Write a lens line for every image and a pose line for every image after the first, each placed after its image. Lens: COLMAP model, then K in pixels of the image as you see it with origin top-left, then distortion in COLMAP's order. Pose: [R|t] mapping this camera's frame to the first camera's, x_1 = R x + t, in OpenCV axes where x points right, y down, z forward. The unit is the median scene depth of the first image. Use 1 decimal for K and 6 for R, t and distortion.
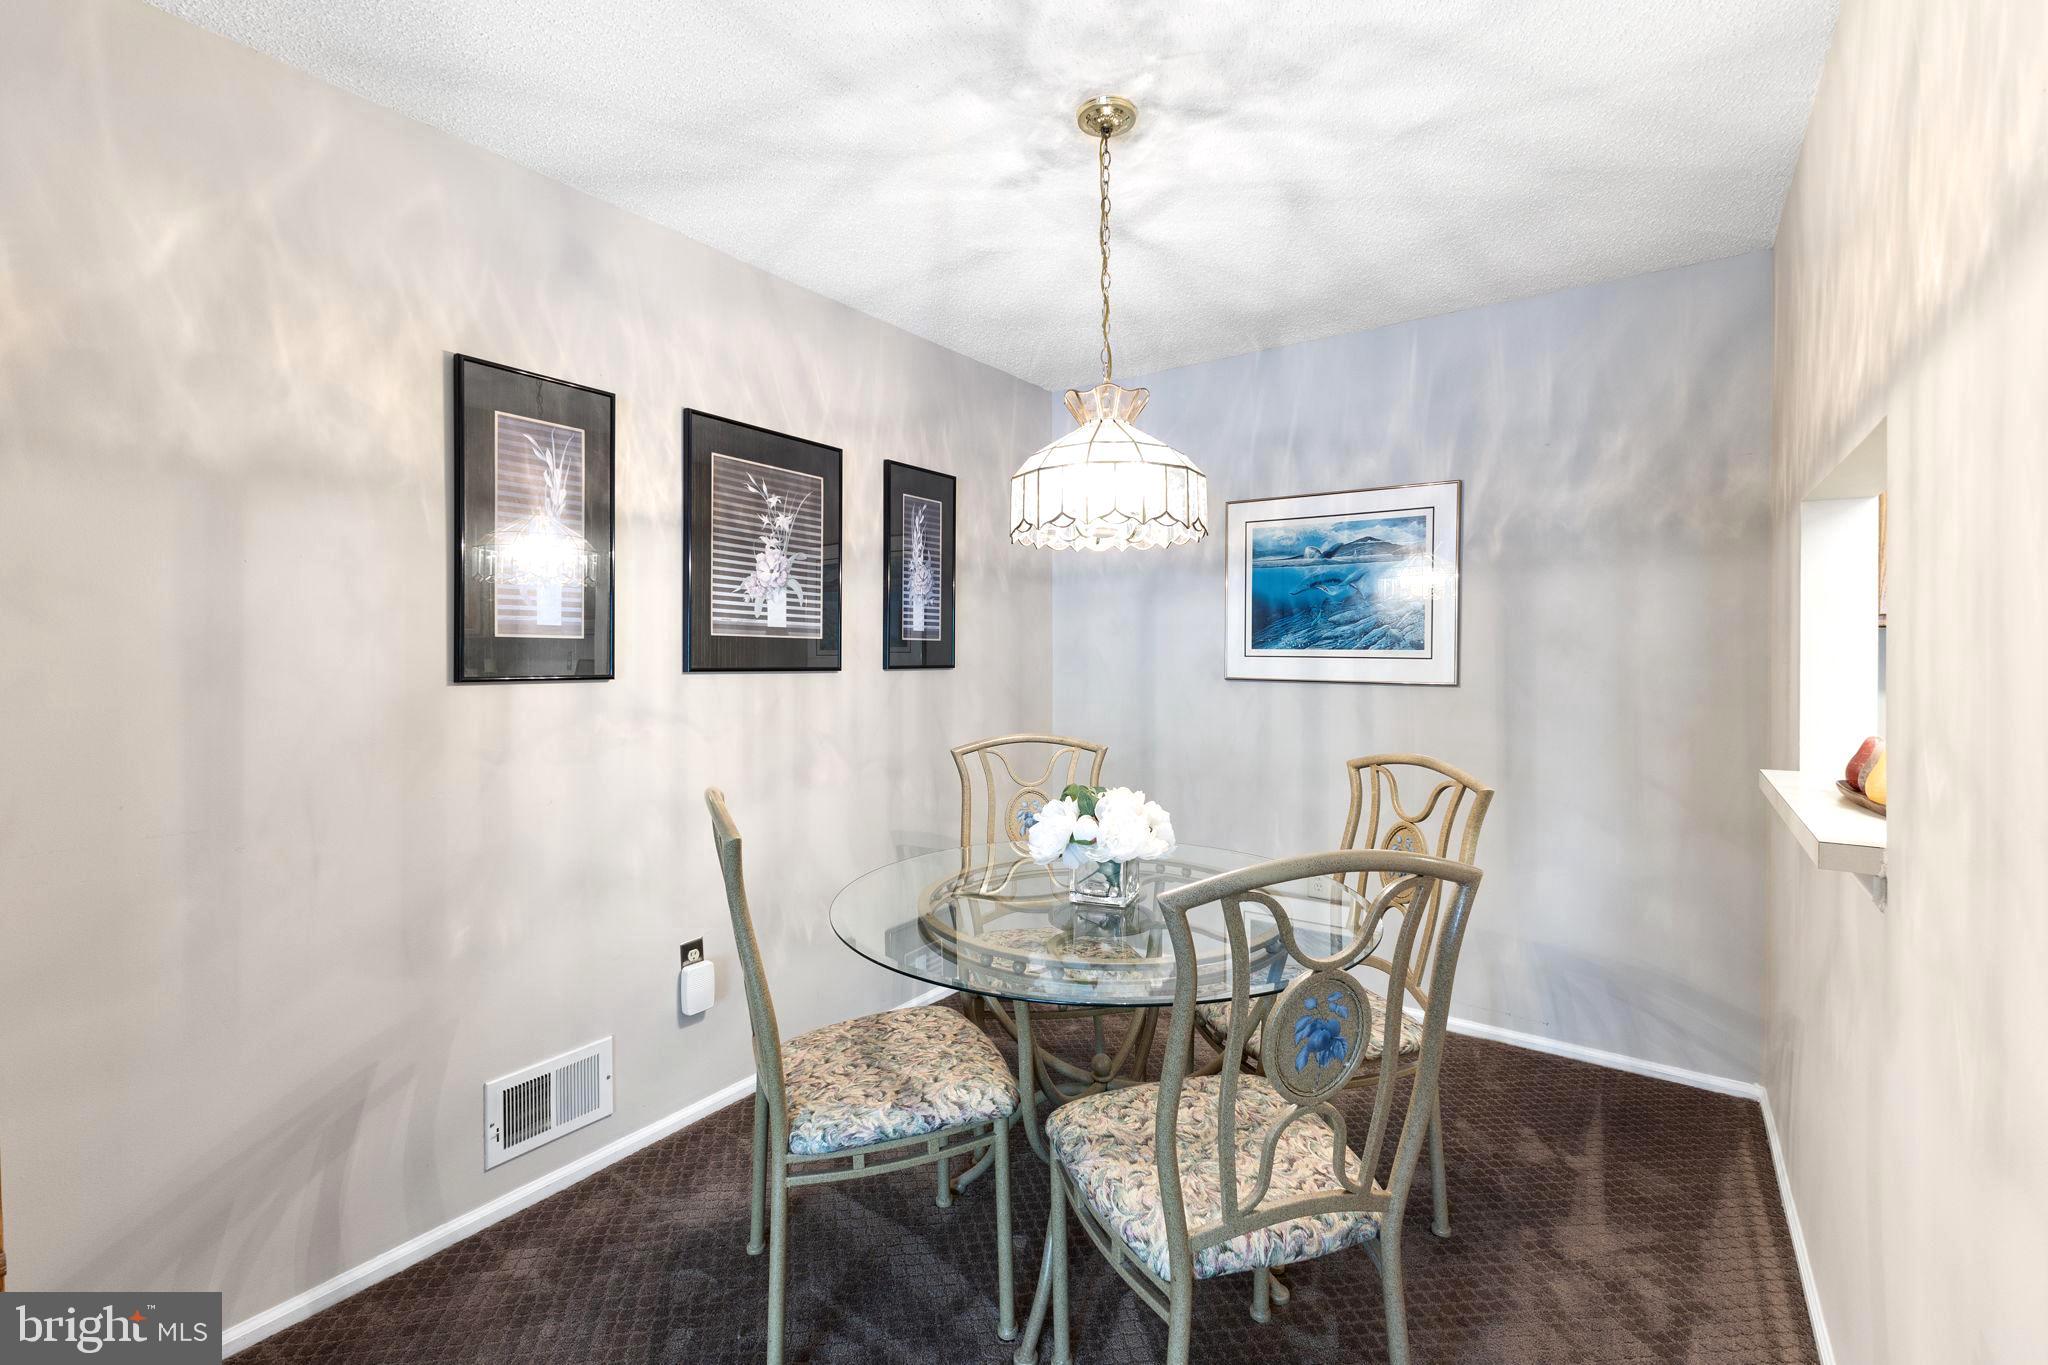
lens RADIAL K [[906.2, 0, 1020.9], [0, 906.2, 627.3], [0, 0, 1]] dist [0.012396, 0.000912]
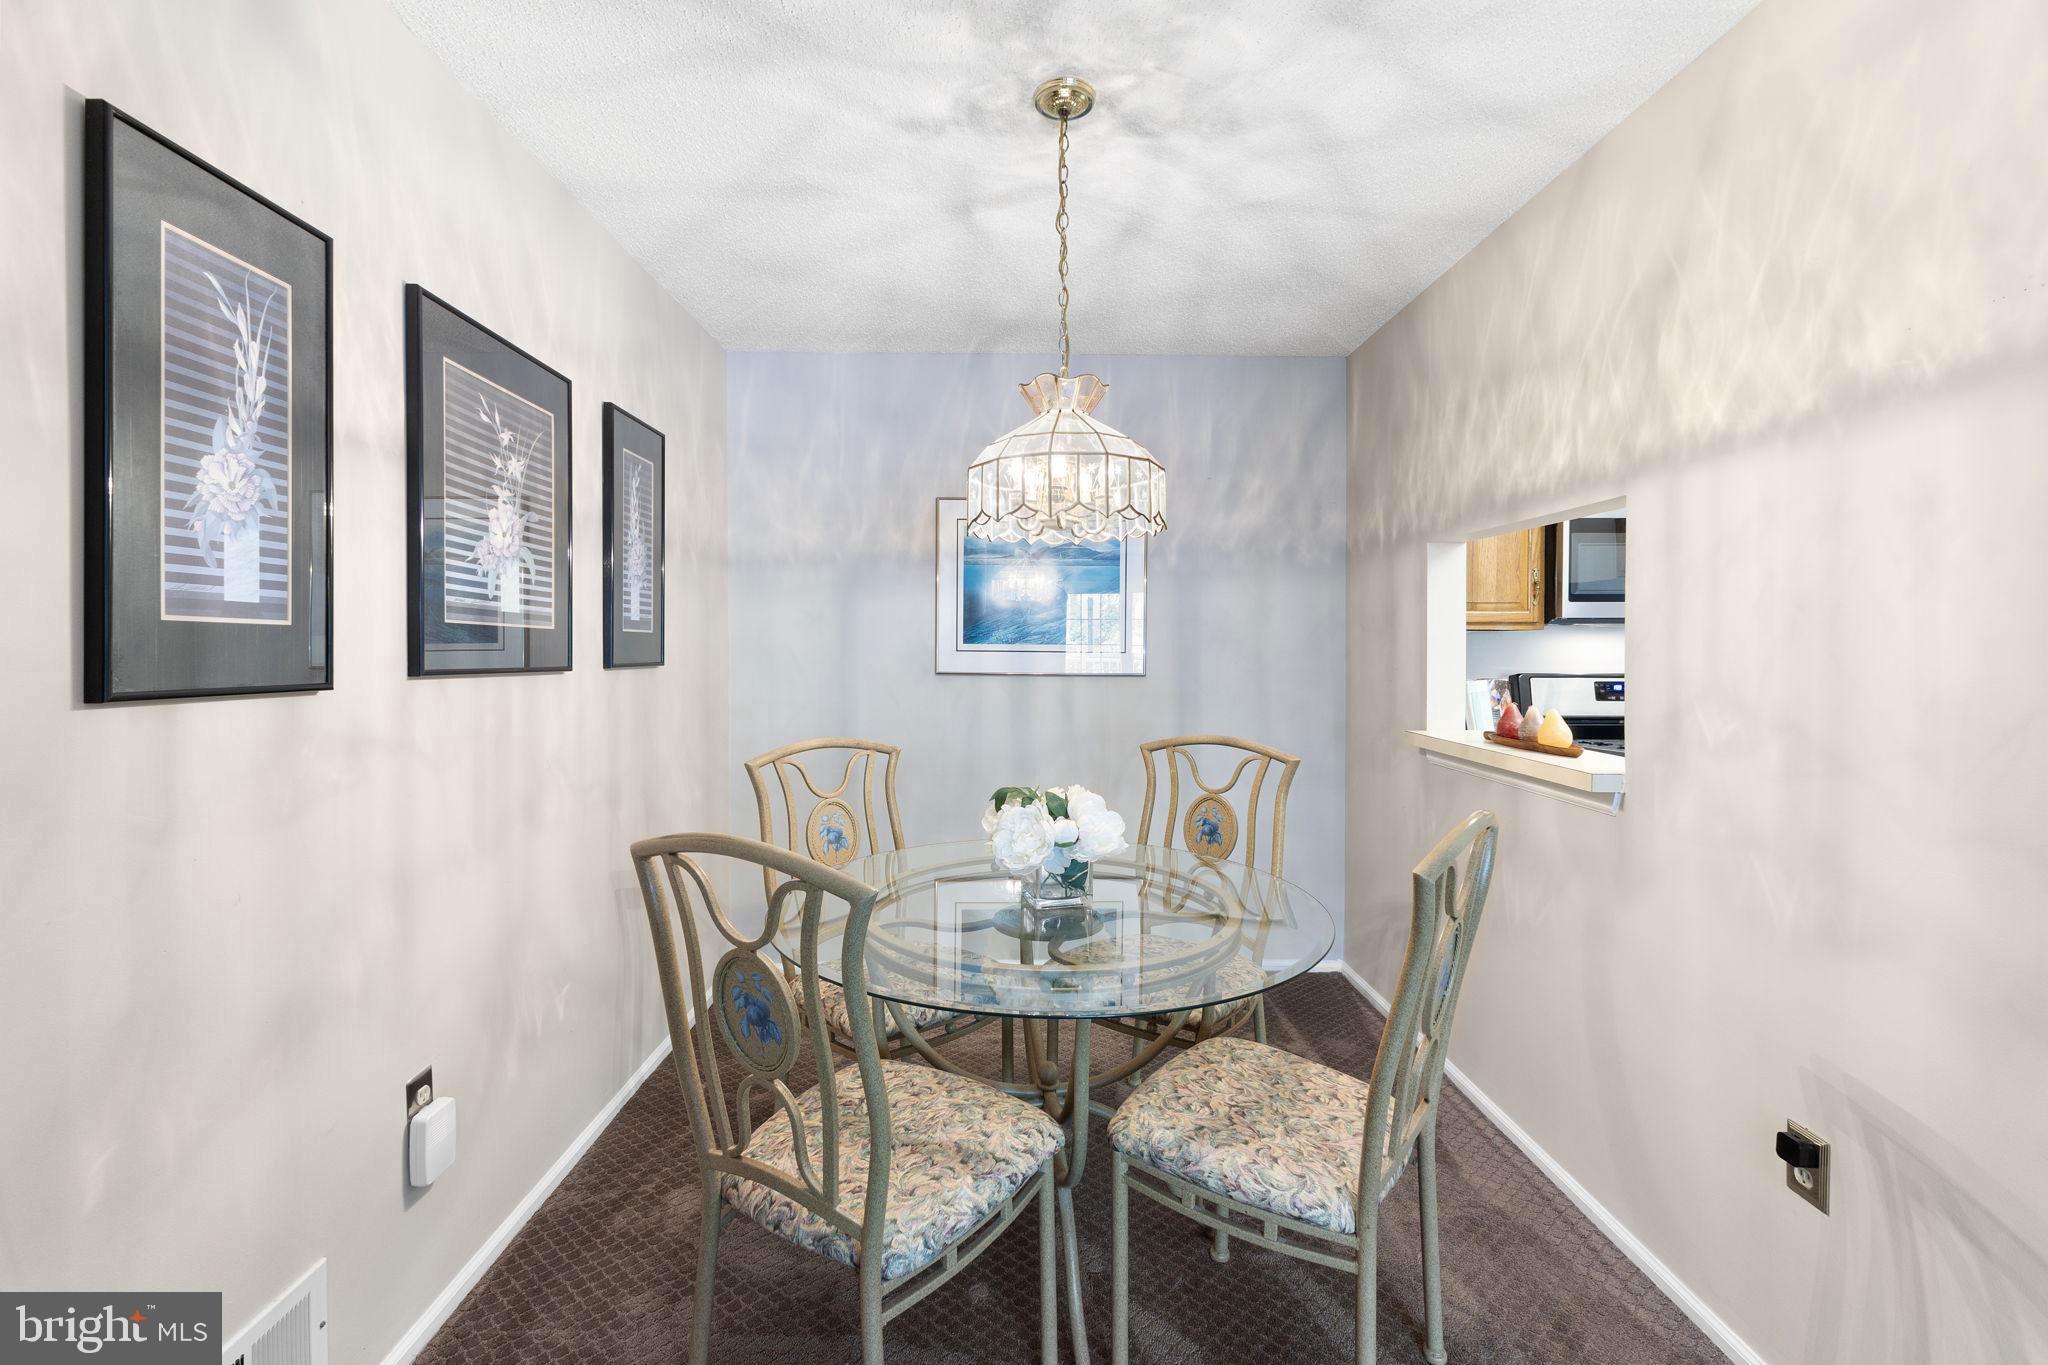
lens RADIAL K [[903.2, 0, 1027.5], [0, 903.2, 622.3], [0, 0, 1]] dist [0.009267, 0.000358]
pose [[0.803602, 0.016406, 0.594941, -0.391278], [-0.017079, 0.999844, -0.004503, 0.004290], [-0.594922, -0.006542, 0.803756, 0.183645]]
